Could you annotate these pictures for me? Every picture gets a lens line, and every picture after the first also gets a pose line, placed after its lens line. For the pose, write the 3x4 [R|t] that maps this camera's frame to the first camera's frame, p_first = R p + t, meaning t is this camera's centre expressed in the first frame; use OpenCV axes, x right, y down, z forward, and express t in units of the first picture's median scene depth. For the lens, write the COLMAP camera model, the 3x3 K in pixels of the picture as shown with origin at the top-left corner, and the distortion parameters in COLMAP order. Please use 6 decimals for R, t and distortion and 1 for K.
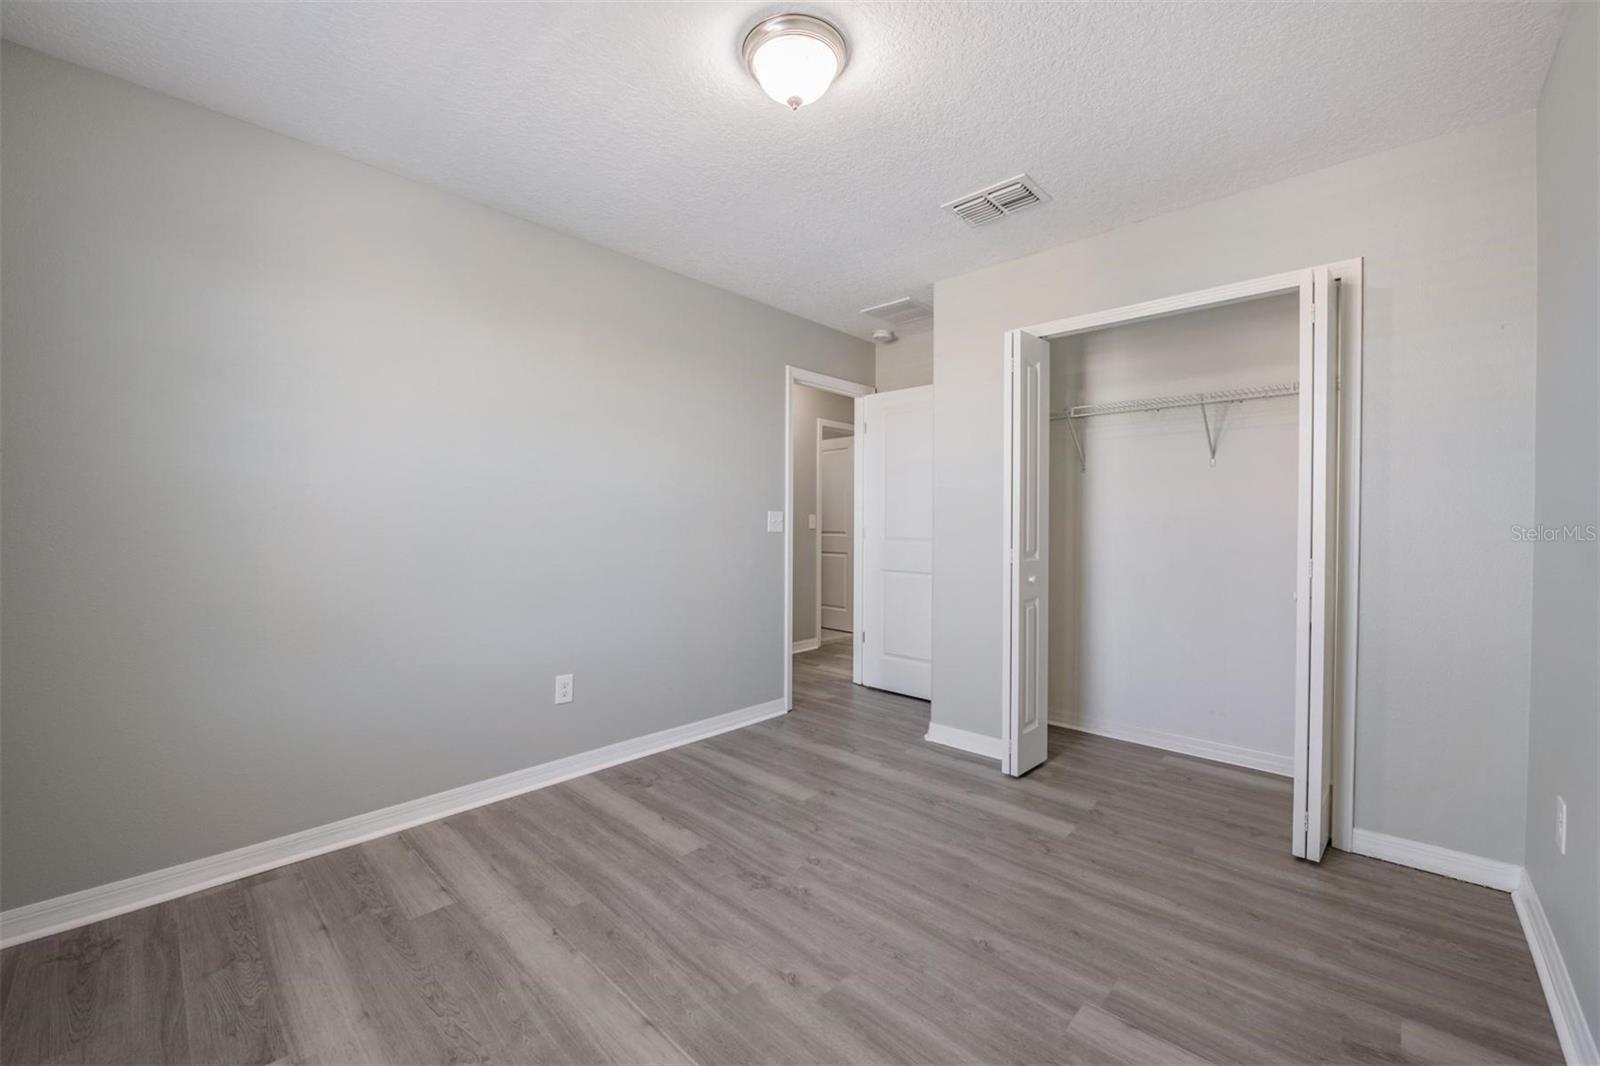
lens RADIAL K [[622.2, 0, 800.0], [0, 622.2, 533.0], [0, 0, 1]] dist [0.002437, -0.000174]
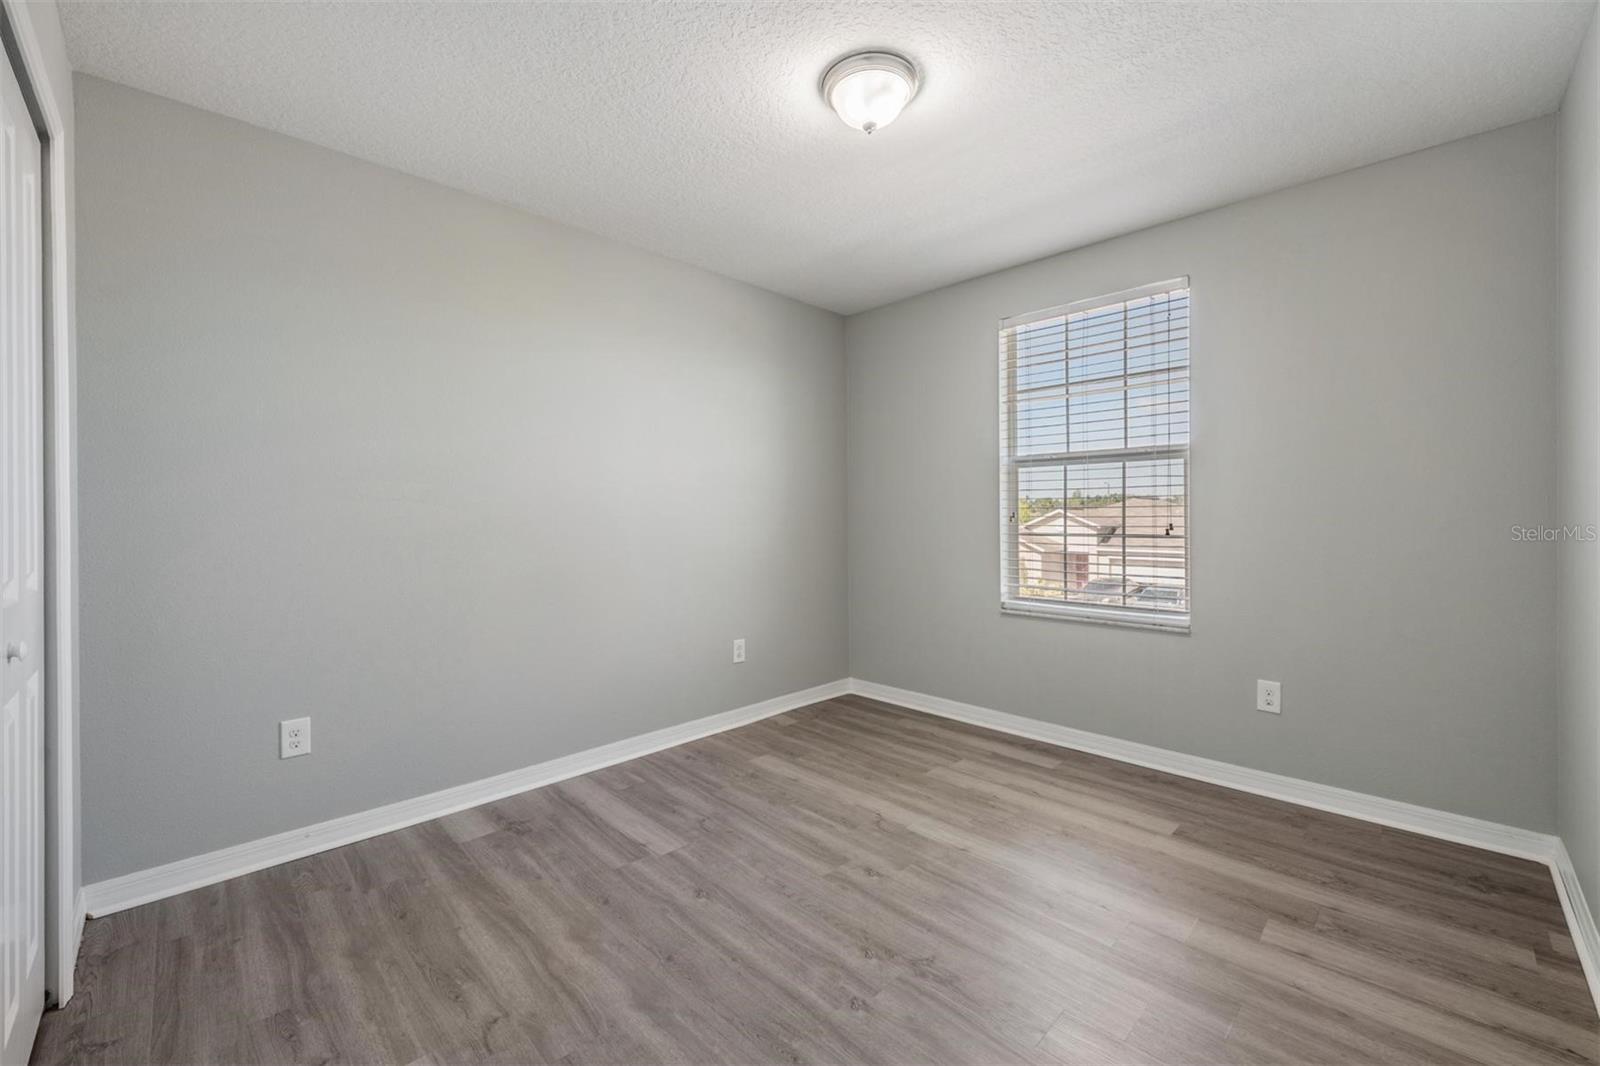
lens RADIAL K [[622.2, 0, 800.0], [0, 622.2, 533.0], [0, 0, 1]] dist [0.002437, -0.000174]
pose [[-0.999288, -0.001618, 0.037699, 0.072681], [-0.000343, 0.999428, 0.033807, -0.017664], [-0.037732, 0.033770, -0.998717, 1.941111]]
